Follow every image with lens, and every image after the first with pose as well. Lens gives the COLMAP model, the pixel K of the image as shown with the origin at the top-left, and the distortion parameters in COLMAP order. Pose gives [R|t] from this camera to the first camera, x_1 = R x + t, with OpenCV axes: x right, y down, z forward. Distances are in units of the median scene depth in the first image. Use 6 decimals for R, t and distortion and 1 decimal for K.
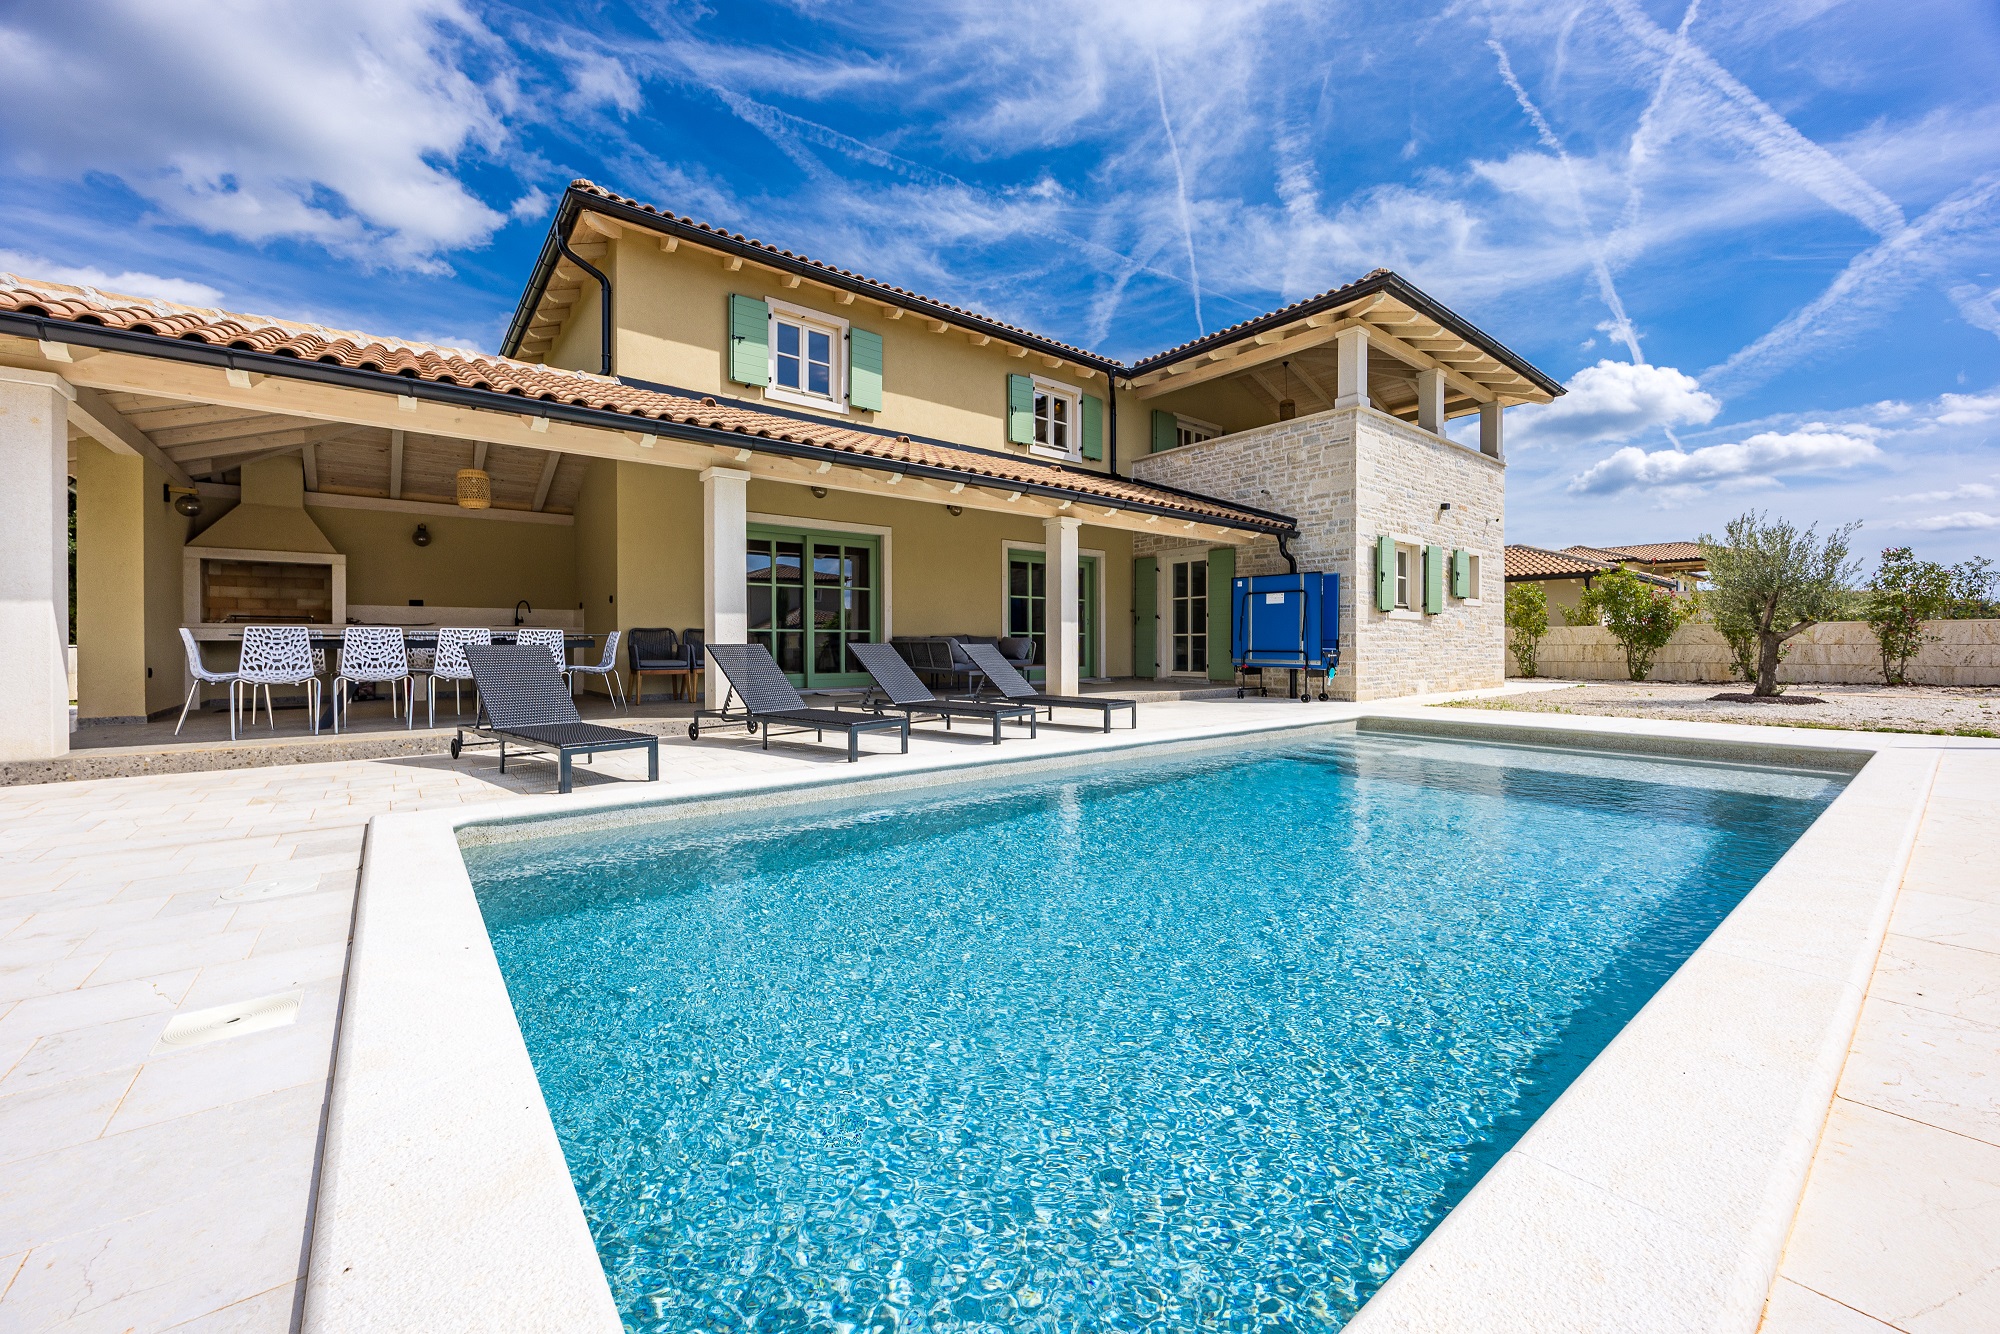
lens RADIAL K [[773.7, 0, 1006.3], [0, 773.7, 628.2], [0, 0, 1]] dist [-0.002893, -0.000107]
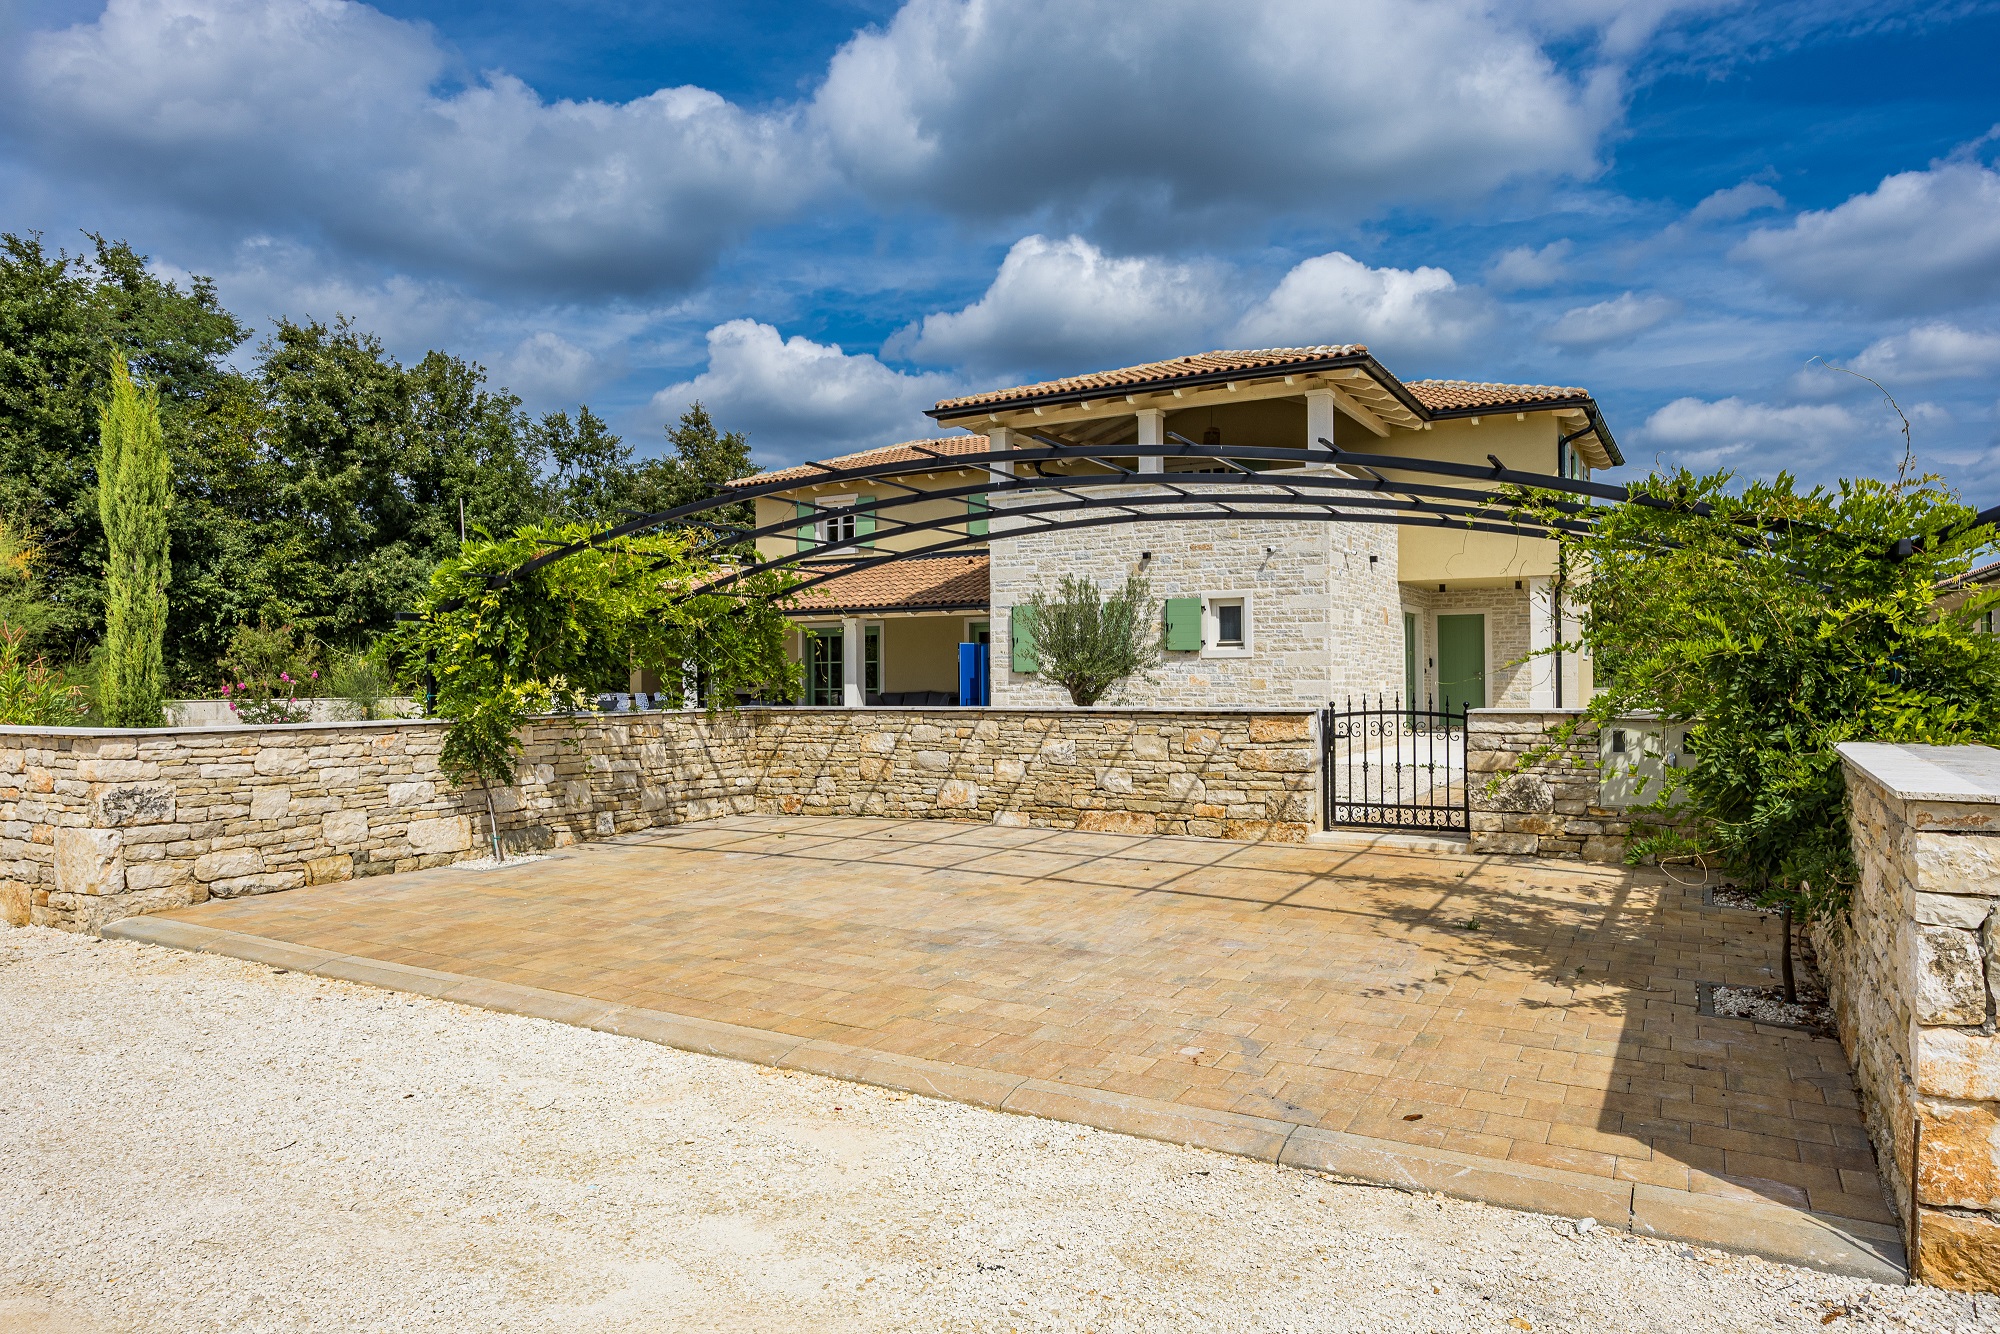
lens RADIAL K [[1283.8, 0, 998.4], [0, 1283.8, 665.4], [0, 0, 1]] dist [-0.036091, -0.000866]
pose [[0.346500, -0.013026, -0.937959, 2.024411], [0.024179, 0.999695, -0.004951, -0.022551], [0.937738, -0.020963, 0.346710, 0.297956]]
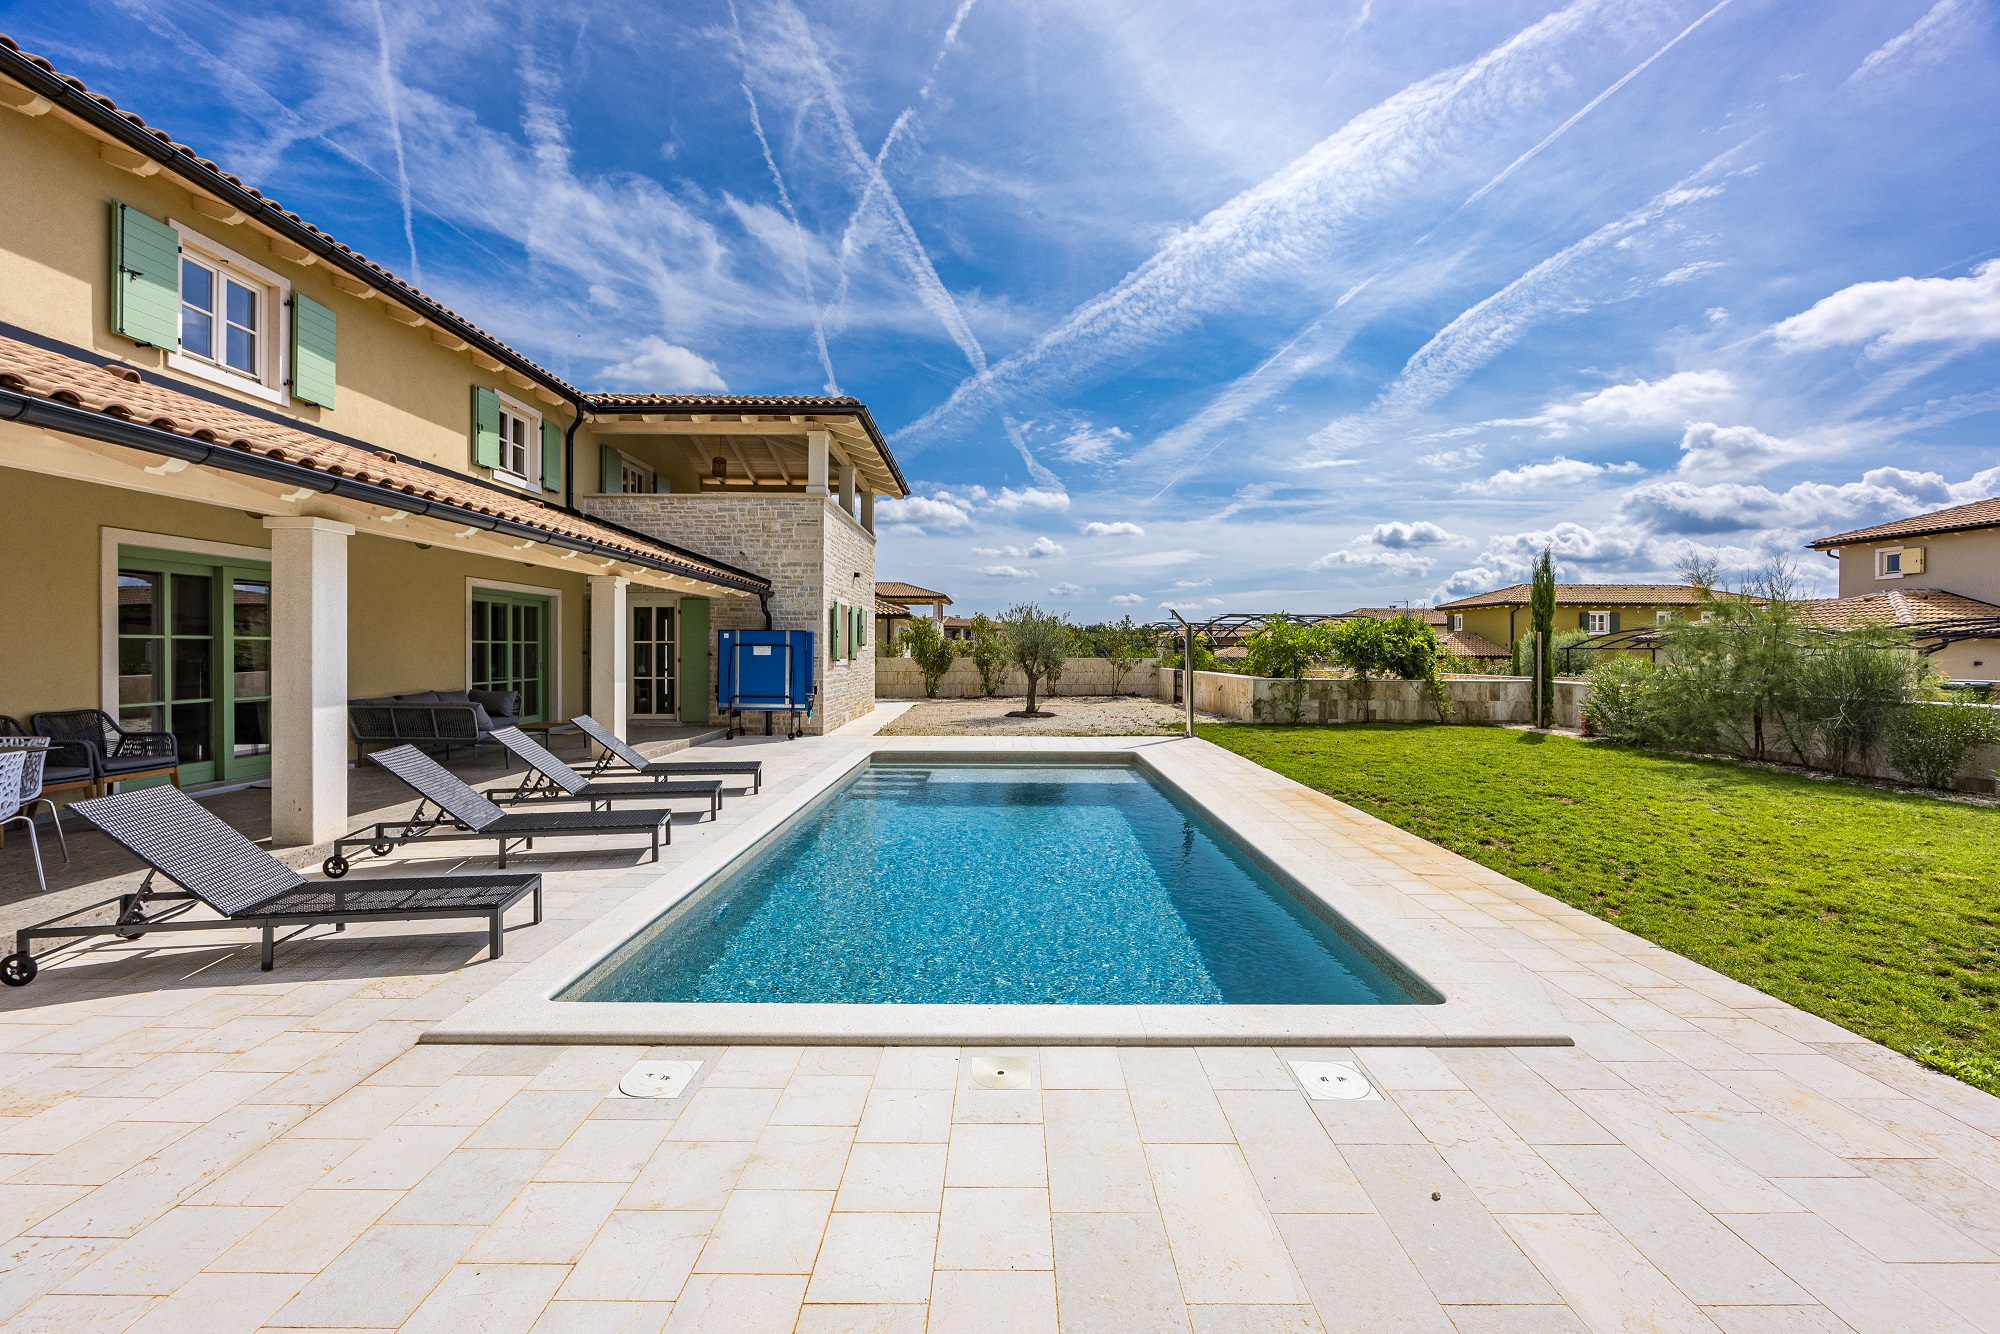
lens RADIAL K [[789.0, 0, 1015.1], [0, 789.0, 669.6], [0, 0, 1]] dist [-0.003041, -0.002402]
pose [[0.615861, -0.015963, 0.787693, -0.319549], [-0.022473, 0.999032, 0.037817, -0.058073], [-0.787534, -0.040991, 0.614907, -0.025157]]
